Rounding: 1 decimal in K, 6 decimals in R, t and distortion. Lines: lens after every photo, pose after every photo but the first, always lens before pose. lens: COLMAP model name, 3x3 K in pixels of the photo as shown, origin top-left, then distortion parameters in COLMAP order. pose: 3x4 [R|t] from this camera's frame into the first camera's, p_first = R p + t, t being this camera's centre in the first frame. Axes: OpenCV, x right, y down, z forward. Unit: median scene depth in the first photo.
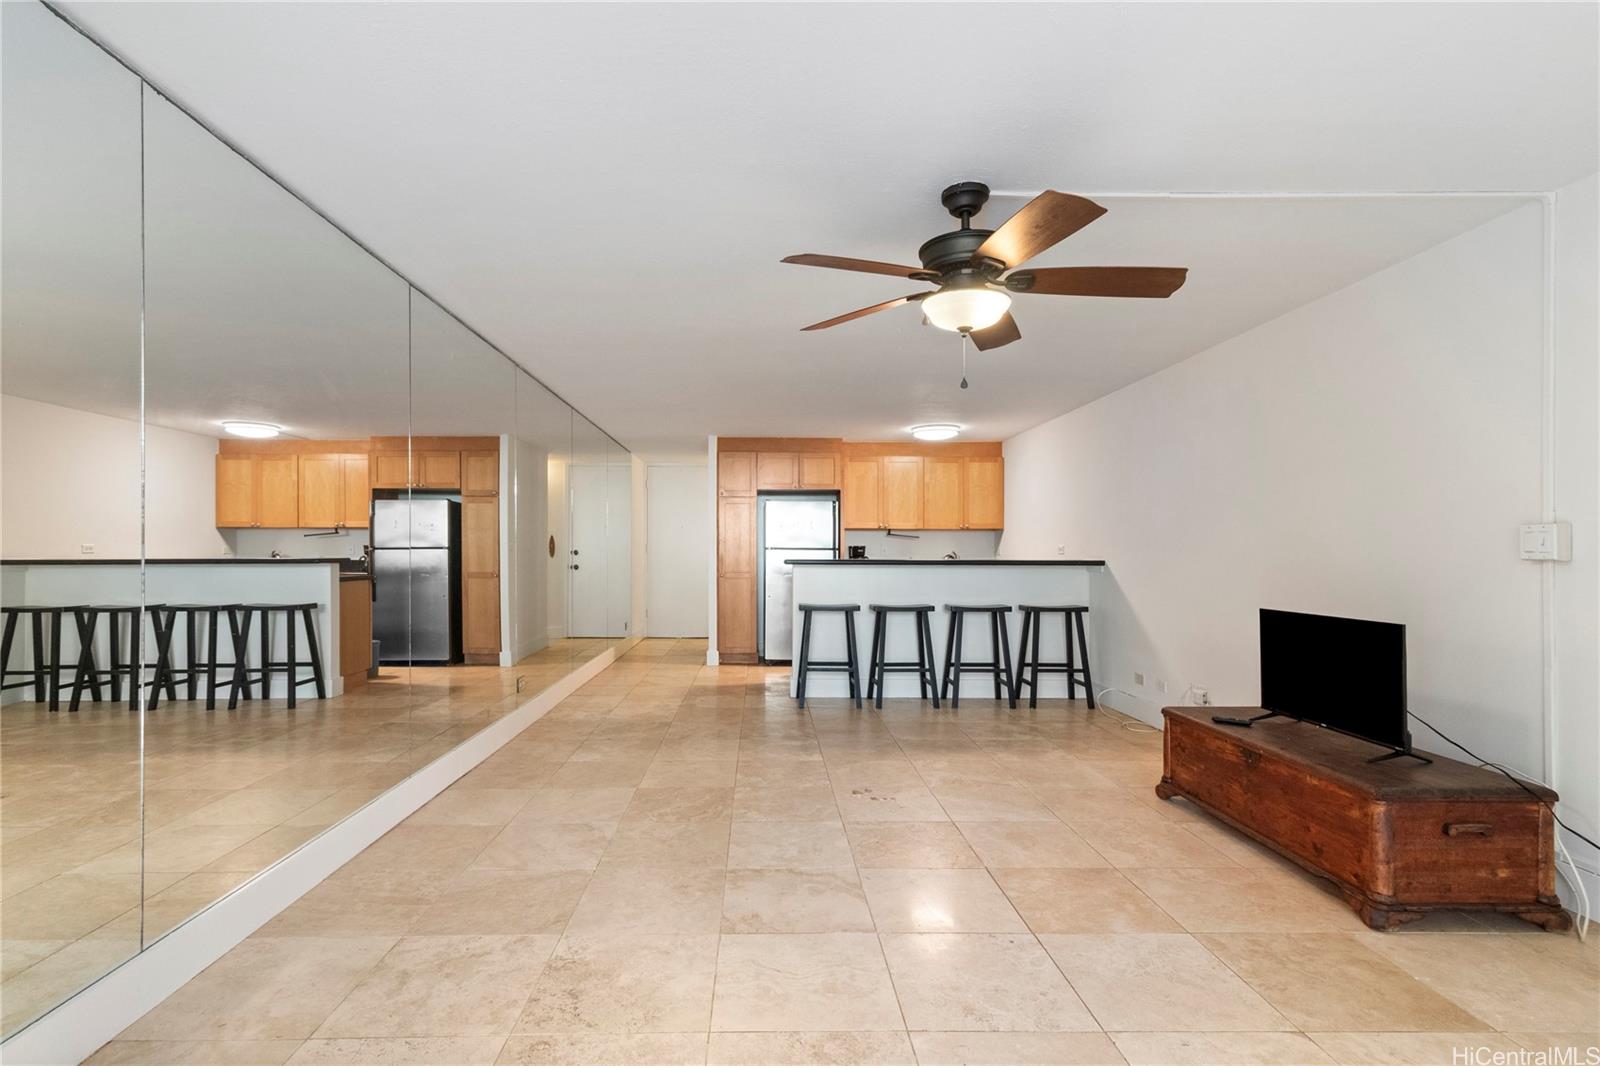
lens RADIAL K [[763.8, 0, 798.1], [0, 763.8, 538.2], [0, 0, 1]] dist [0.017575, 0.001148]
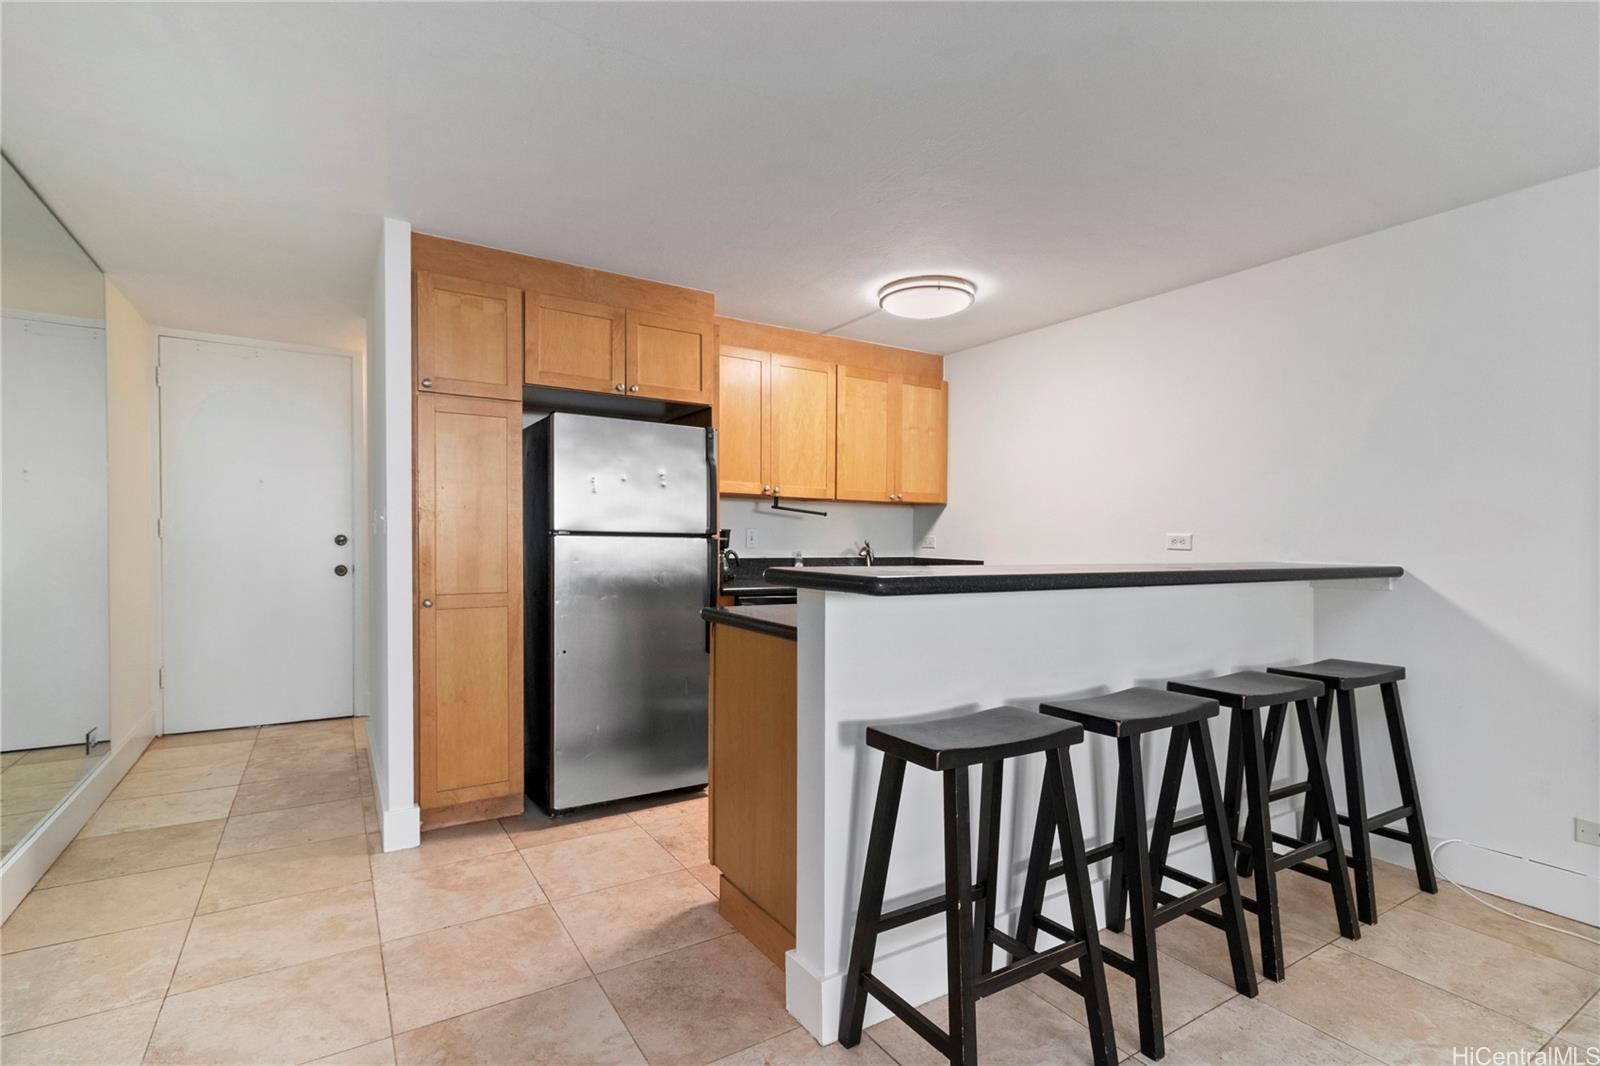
lens RADIAL K [[763.8, 0, 797.4], [0, 763.8, 549.1], [0, 0, 1]] dist [0.017575, 0.001148]
pose [[0.872992, 0.002548, 0.487728, -0.120809], [-0.018218, 0.999459, 0.027386, 0.008723], [-0.487394, -0.032794, 0.872566, 0.561935]]
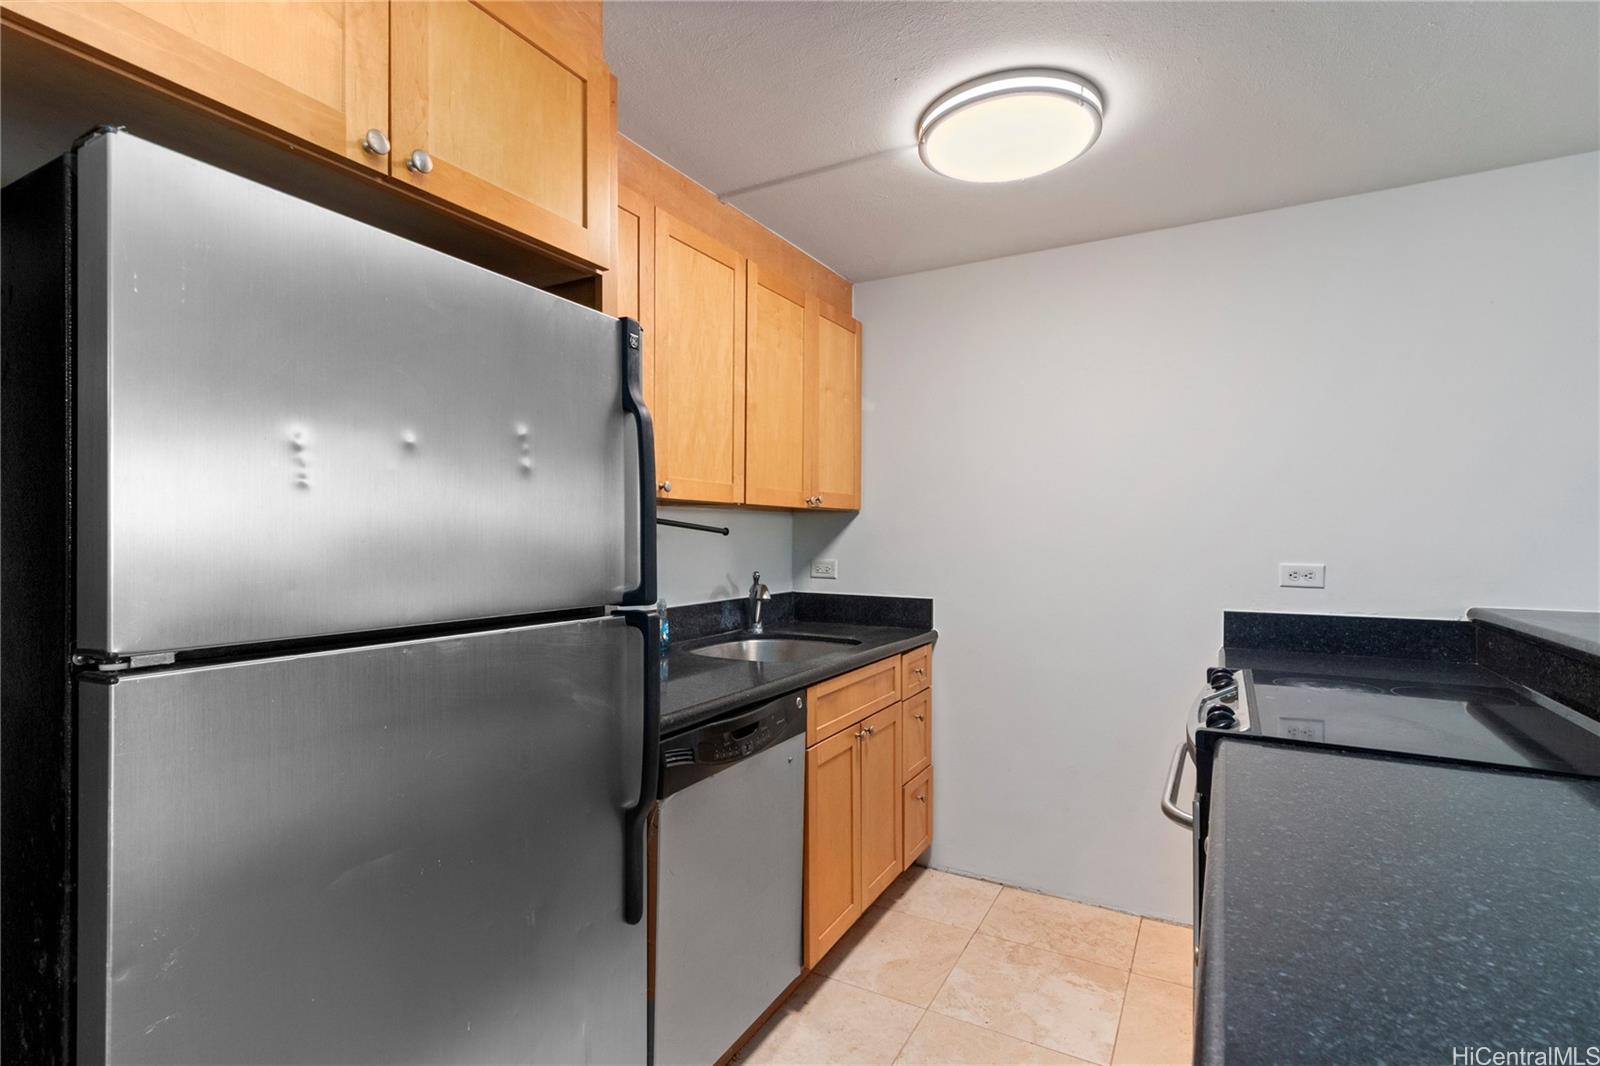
lens RADIAL K [[763.8, 0, 793.2], [0, 763.8, 522.4], [0, 0, 1]] dist [0.017575, 0.001148]
pose [[0.541771, 0.013092, 0.840424, -0.071040], [-0.013453, 0.999886, -0.006903, -0.003525], [-0.840418, -0.007567, 0.541885, 0.848604]]
